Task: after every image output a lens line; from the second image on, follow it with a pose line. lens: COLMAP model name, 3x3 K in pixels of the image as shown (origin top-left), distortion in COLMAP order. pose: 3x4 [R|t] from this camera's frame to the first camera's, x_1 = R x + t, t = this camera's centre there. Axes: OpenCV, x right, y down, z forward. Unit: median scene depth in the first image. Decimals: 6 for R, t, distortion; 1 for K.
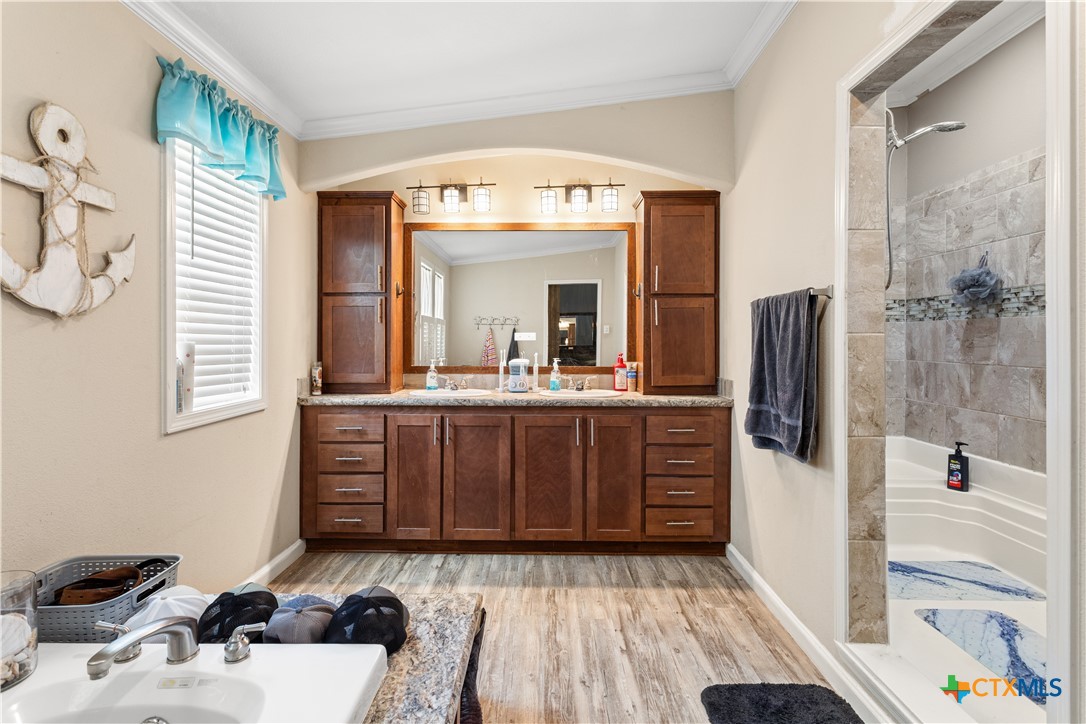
lens RADIAL K [[518.2, 0, 537.7], [0, 518.2, 342.8], [0, 0, 1]] dist [-0.000580, 0.000919]
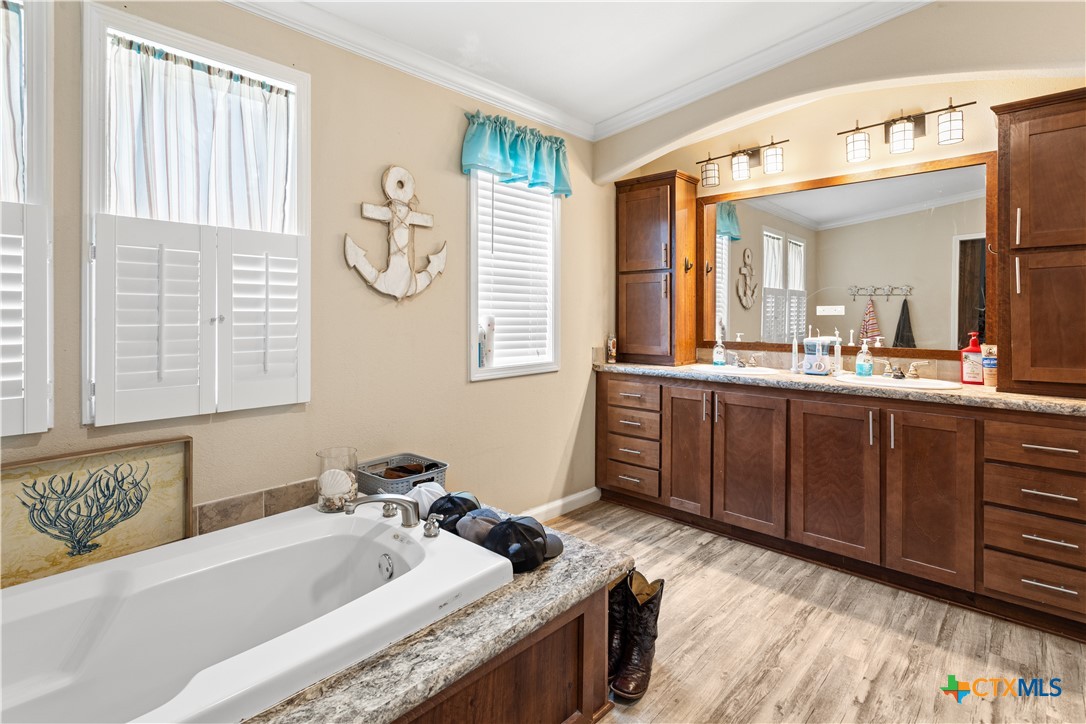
lens RADIAL K [[530.1, 0, 544.0], [0, 530.1, 314.7], [0, 0, 1]] dist [0.001582, 0.001530]
pose [[0.745907, 0.001806, -0.666048, 0.245518], [-0.005236, 0.999981, -0.003152, 0.000321], [0.666030, 0.005839, 0.745902, 0.042933]]
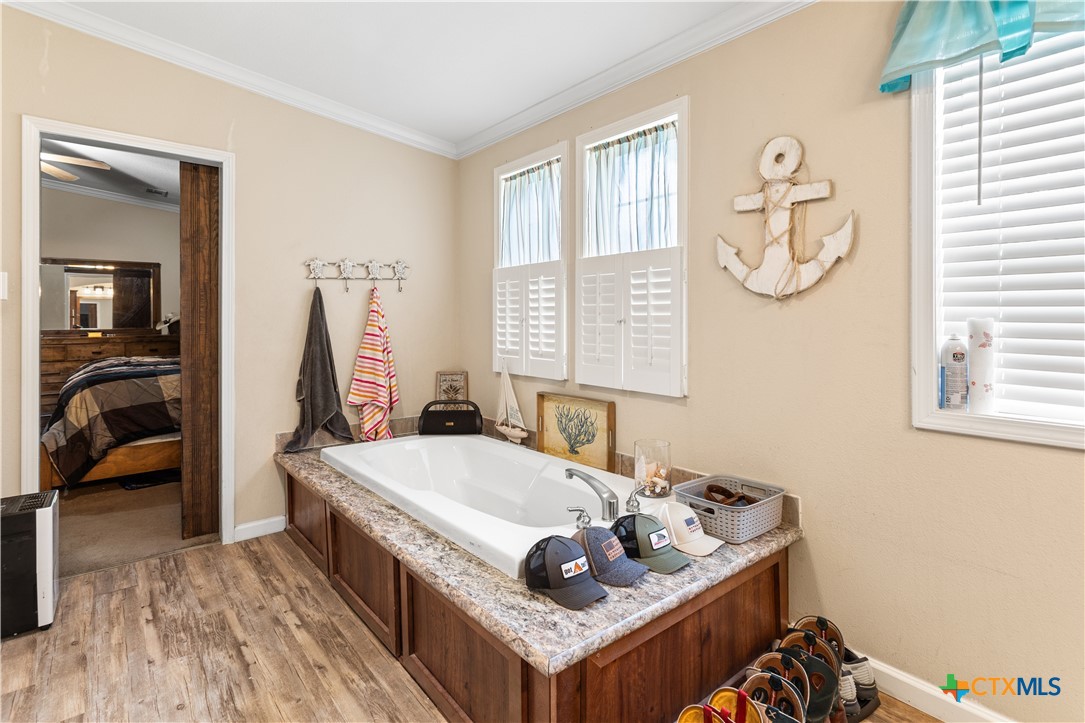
lens RADIAL K [[541.2, 0, 543.2], [0, 541.2, 318.8], [0, 0, 1]] dist [0.000242, 0.000353]
pose [[-0.762083, -0.001237, -0.647478, 0.203865], [-0.005321, 0.999976, 0.004353, -0.001051], [0.647457, 0.006762, -0.762072, 0.824086]]
